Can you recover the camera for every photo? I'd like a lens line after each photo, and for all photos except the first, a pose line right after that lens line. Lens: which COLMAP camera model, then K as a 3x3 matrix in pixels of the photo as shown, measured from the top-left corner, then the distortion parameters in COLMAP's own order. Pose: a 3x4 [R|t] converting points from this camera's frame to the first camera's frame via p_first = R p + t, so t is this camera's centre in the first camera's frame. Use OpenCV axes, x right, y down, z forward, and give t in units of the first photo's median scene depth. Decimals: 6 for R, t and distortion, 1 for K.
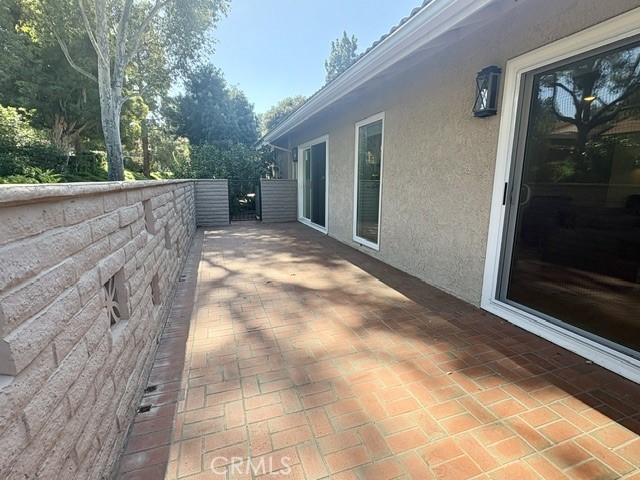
lens RADIAL K [[300.5, 0, 319.5], [0, 300.5, 238.7], [0, 0, 1]] dist [-0.001684, -0.000033]
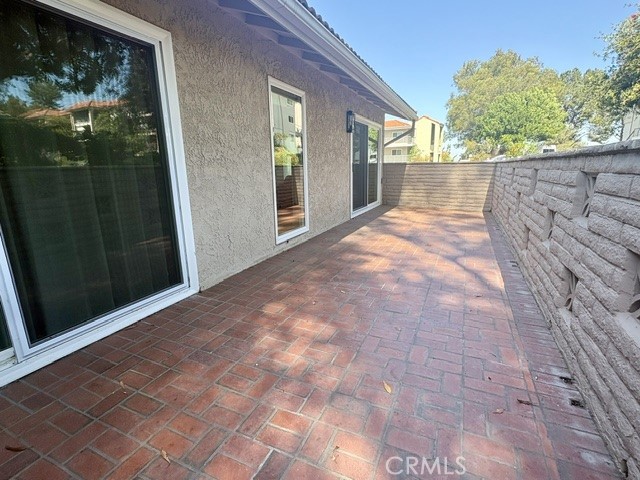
lens RADIAL K [[314.5, 0, 317.5], [0, 314.5, 239.6], [0, 0, 1]] dist [0.004581, 0.001783]
pose [[-0.717125, -0.145751, 0.681534, -0.609657], [0.157167, 0.918879, 0.361884, -0.343736], [-0.678992, 0.366631, -0.636044, 1.812737]]
